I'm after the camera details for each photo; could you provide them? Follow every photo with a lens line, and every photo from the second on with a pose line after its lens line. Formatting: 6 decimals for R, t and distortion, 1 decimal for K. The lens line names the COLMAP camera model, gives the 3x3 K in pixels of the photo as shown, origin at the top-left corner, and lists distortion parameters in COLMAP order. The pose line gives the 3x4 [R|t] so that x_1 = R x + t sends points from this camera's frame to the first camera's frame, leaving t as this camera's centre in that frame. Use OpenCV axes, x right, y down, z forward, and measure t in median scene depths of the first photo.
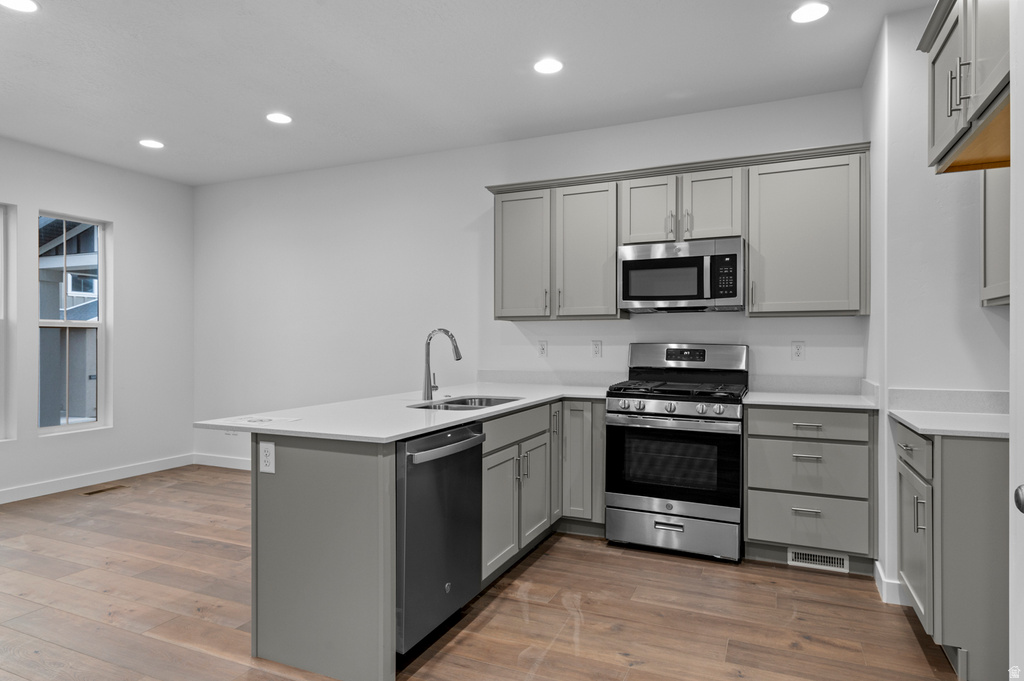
lens RADIAL K [[597.2, 0, 512.0], [0, 597.2, 340.5], [0, 0, 1]] dist [-0.000805, 0.000483]
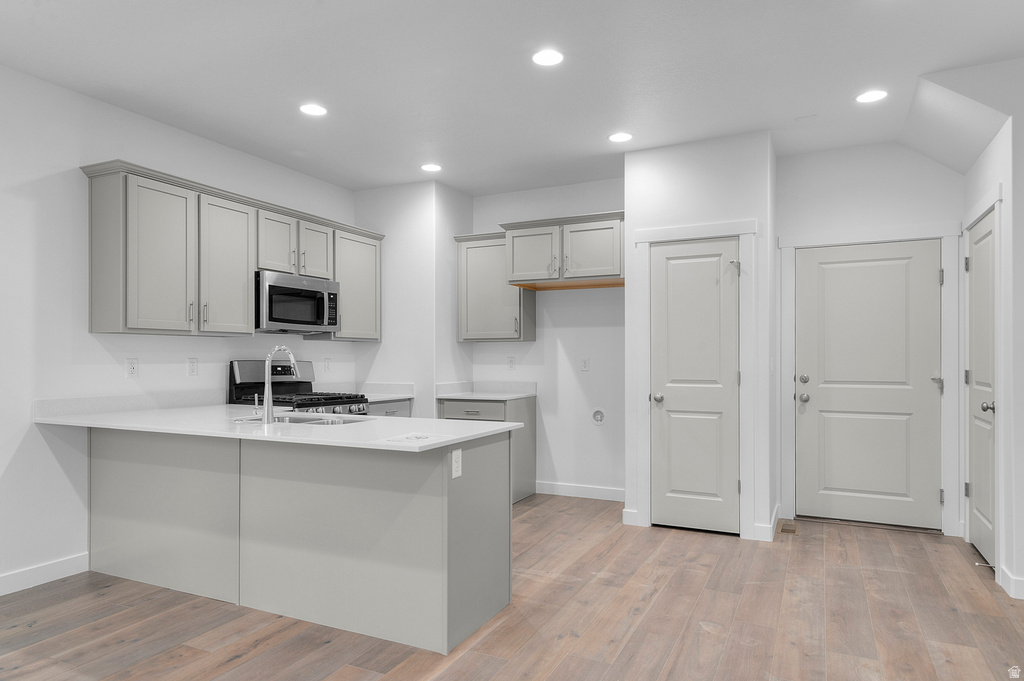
lens RADIAL K [[634.1, 0, 513.2], [0, 634.1, 348.1], [0, 0, 1]] dist [0.012682, -0.000988]
pose [[0.031107, 0.015832, 0.999391, -0.968811], [-0.001184, 0.999874, -0.015803, -0.000179], [-0.999515, -0.000692, 0.031122, 0.523286]]
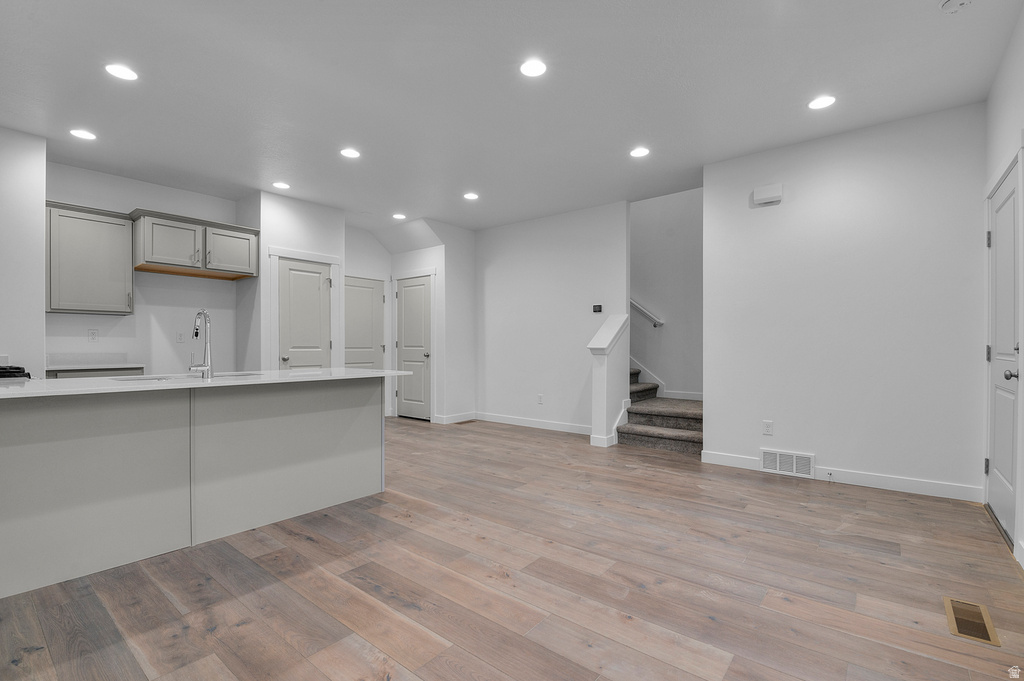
lens RADIAL K [[467.0, 0, 512.0], [0, 467.0, 340.5], [0, 0, 1]] dist [-0.010704, -0.000609]
pose [[-0.966380, 0.002010, 0.257109, -0.749360], [-0.001201, 0.999923, -0.012331, 0.038937], [-0.257114, -0.012225, -0.966304, 1.442640]]
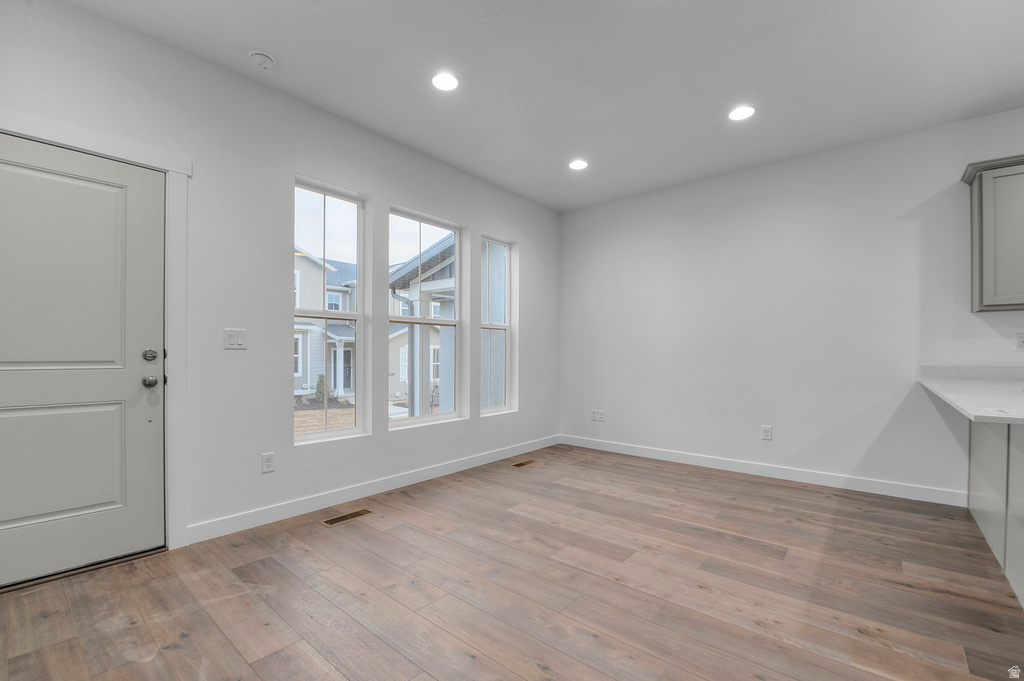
lens RADIAL K [[438.0, 0, 501.0], [0, 438.0, 353.3], [0, 0, 1]] dist [-0.028963, -0.000927]
pose [[0.954448, 0.001500, -0.298372, -0.605599], [-0.000844, 0.999997, 0.002327, 0.036218], [0.298375, -0.001969, 0.954447, 0.194412]]
